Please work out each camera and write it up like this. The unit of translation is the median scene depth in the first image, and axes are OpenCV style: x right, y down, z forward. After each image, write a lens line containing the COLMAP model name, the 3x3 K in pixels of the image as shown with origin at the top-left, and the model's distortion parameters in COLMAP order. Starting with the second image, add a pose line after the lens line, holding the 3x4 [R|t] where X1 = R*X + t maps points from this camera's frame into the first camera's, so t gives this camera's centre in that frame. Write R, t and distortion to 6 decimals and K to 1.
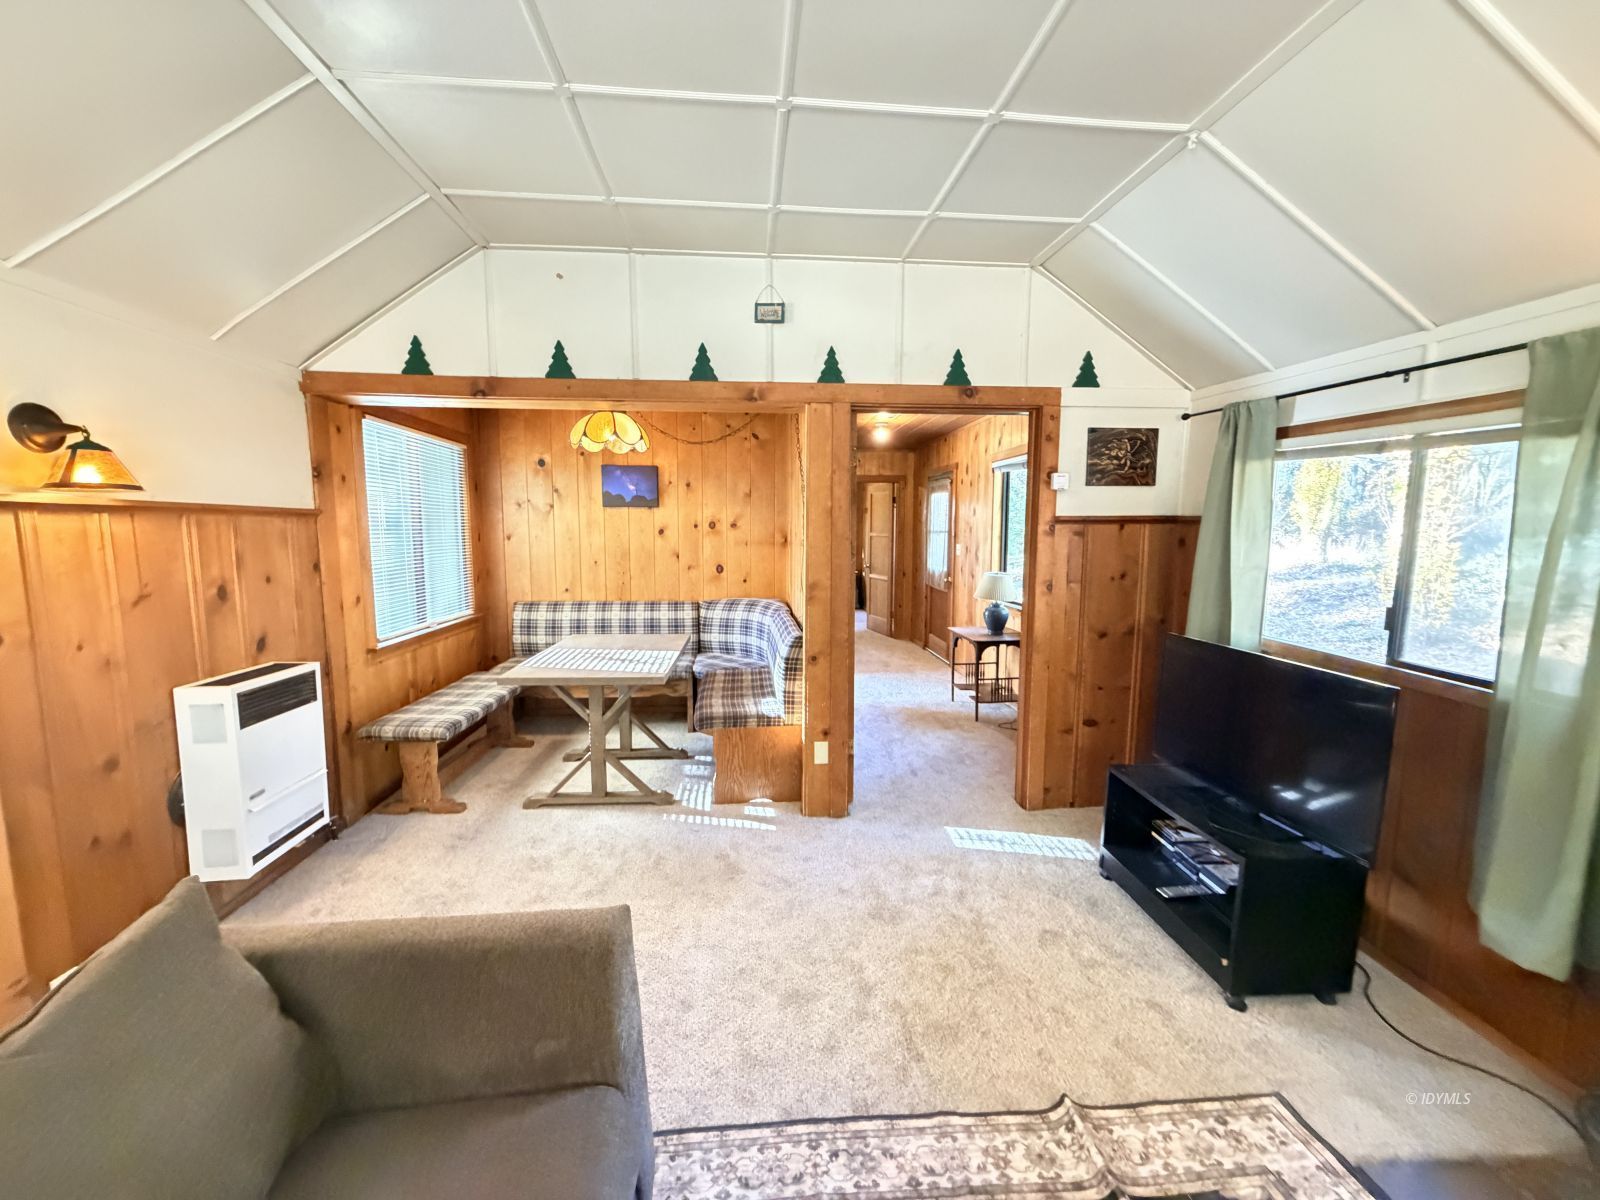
lens RADIAL K [[633.7, 0, 794.9], [0, 633.7, 599.4], [0, 0, 1]] dist [0.001248, 0.000116]
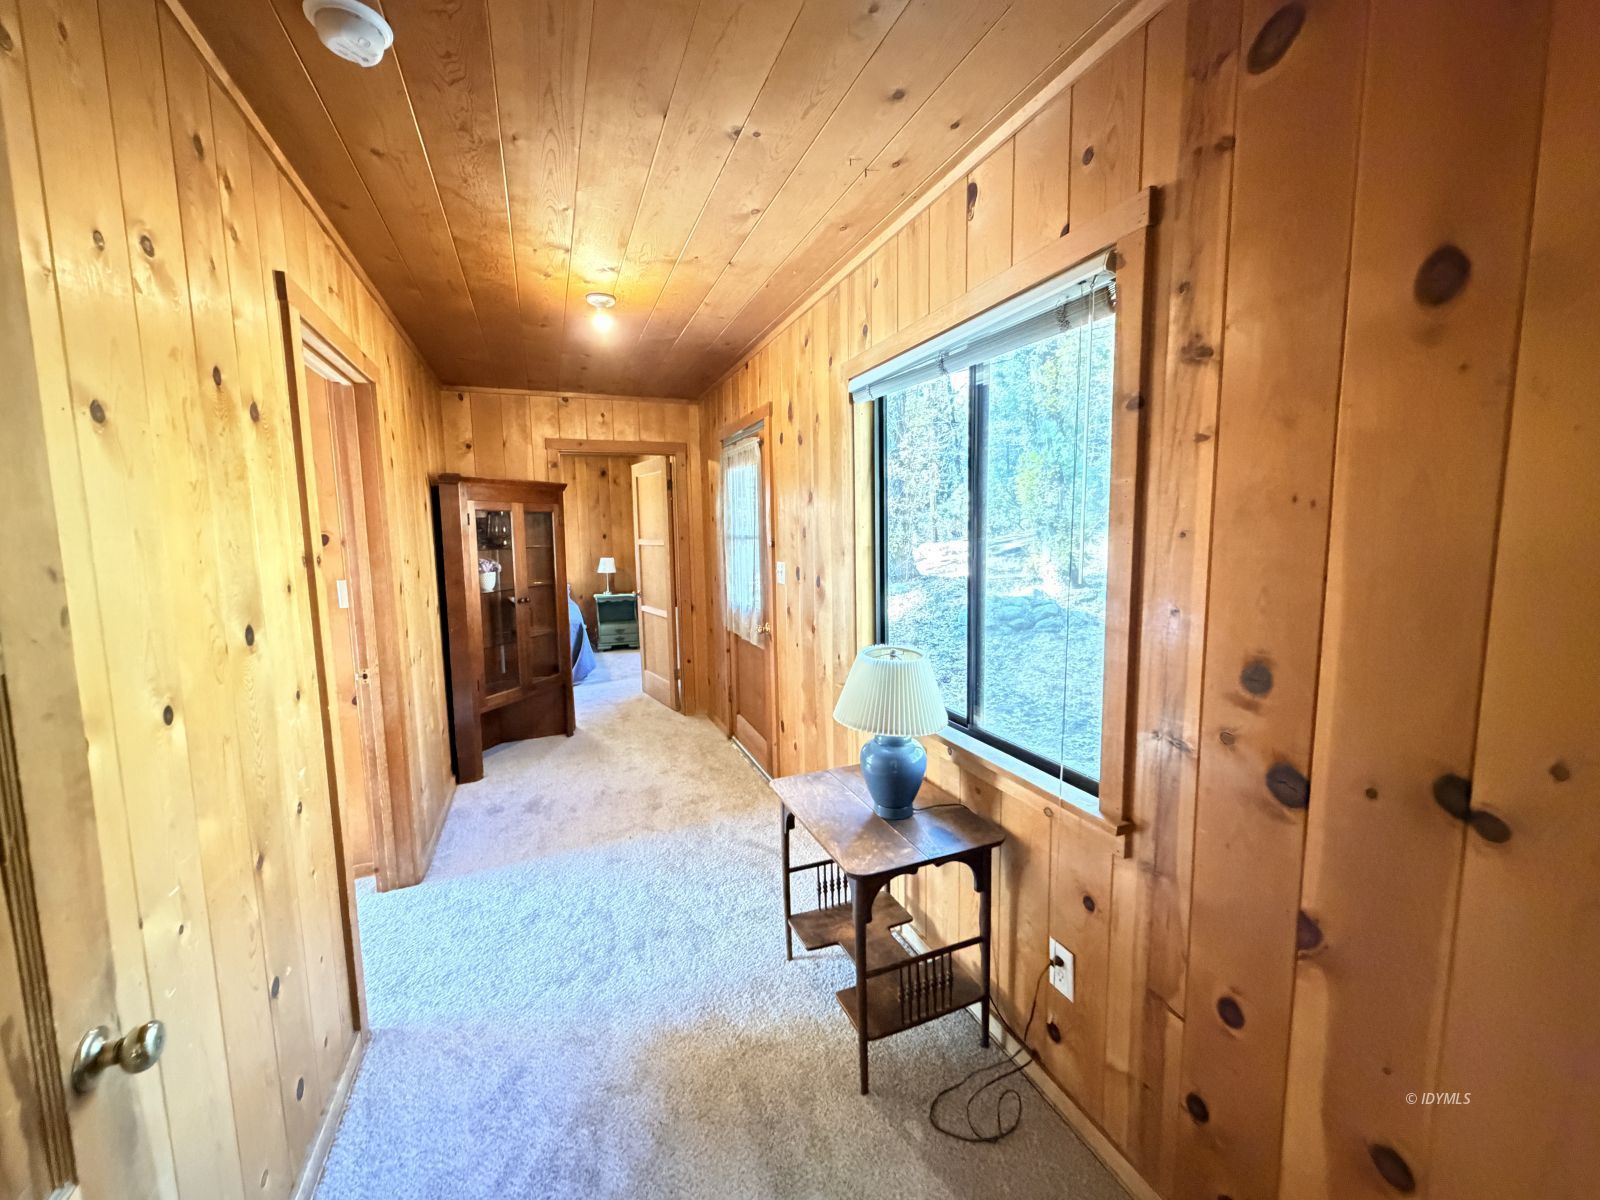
lens RADIAL K [[633.7, 0, 794.9], [0, 633.7, 599.4], [0, 0, 1]] dist [0.001248, 0.000116]
pose [[0.958926, -0.048219, 0.279528, 0.117181], [0.048650, 0.998801, 0.005400, -0.055711], [-0.279454, 0.008421, 0.960122, 0.473997]]
